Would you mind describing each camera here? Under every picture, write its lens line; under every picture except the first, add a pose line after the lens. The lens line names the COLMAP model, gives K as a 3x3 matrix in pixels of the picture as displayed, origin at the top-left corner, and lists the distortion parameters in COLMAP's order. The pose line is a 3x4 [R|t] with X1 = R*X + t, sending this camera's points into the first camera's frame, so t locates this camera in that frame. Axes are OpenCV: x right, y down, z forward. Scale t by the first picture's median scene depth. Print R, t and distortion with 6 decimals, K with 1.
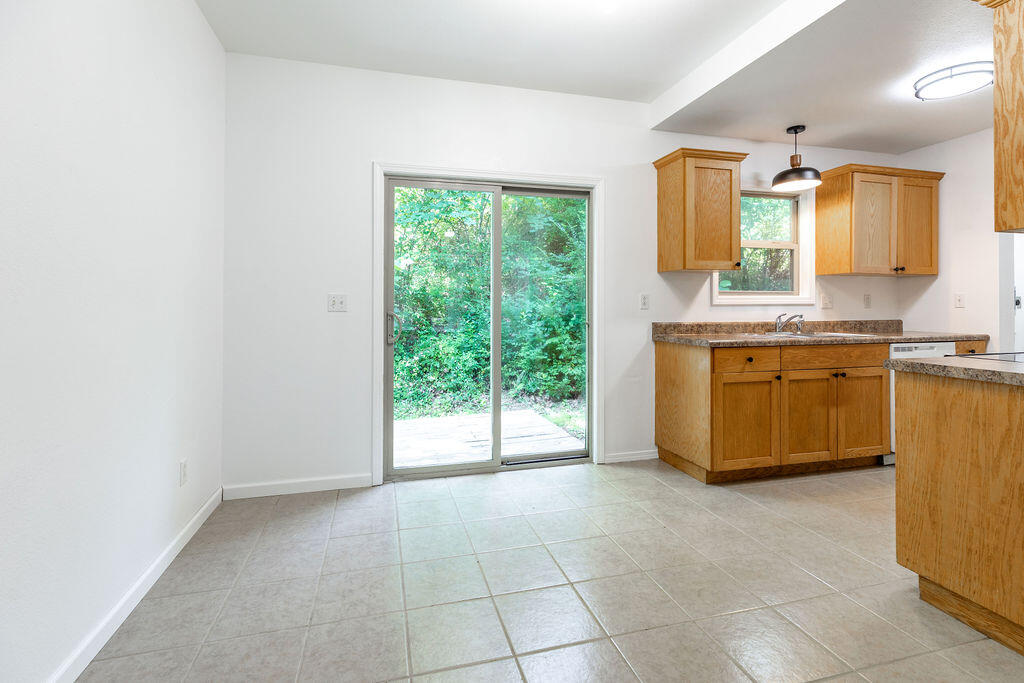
lens RADIAL K [[478.8, 0, 515.4], [0, 478.8, 301.5], [0, 0, 1]] dist [0.000578, 0.000350]
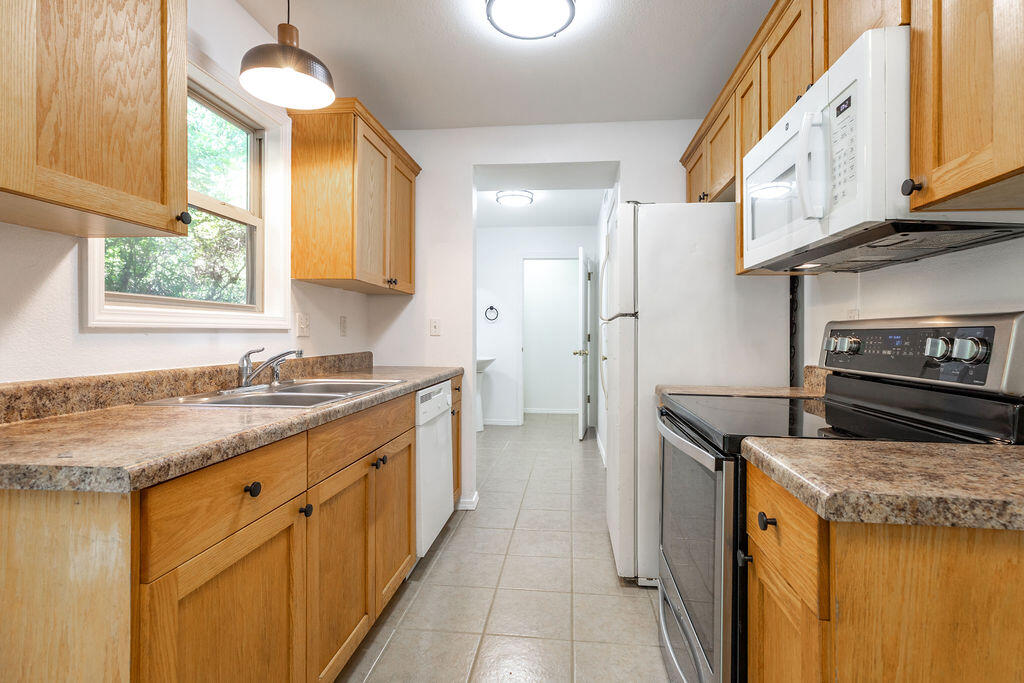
lens RADIAL K [[493.3, 0, 512.0], [0, 493.3, 341.5], [0, 0, 1]] dist [-0.001515, 0.000026]
pose [[0.374315, -0.010927, 0.927237, 0.193179], [-0.015844, 0.999709, 0.018177, 0.005258], [-0.927166, -0.021495, 0.374033, 0.576471]]
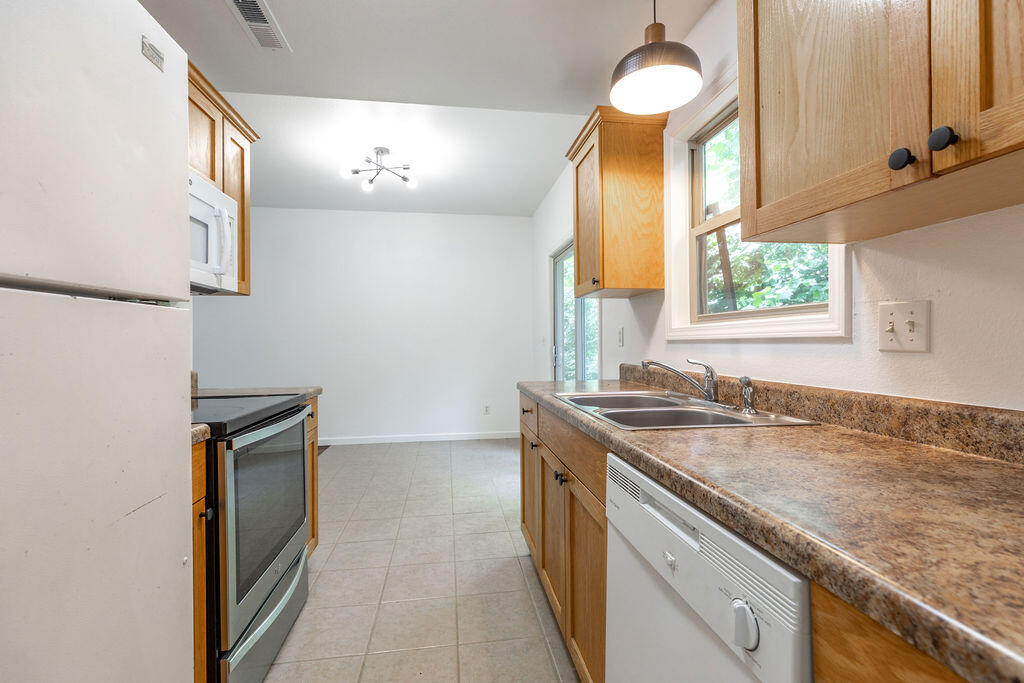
lens RADIAL K [[462.9, 0, 512.0], [0, 462.9, 341.5], [0, 0, 1]] dist [0.002317, 0.000161]
pose [[-0.123449, -0.003022, -0.992346, 0.811281], [0.015252, 0.999871, -0.004943, 0.007553], [0.992234, -0.015745, -0.123387, 0.833004]]
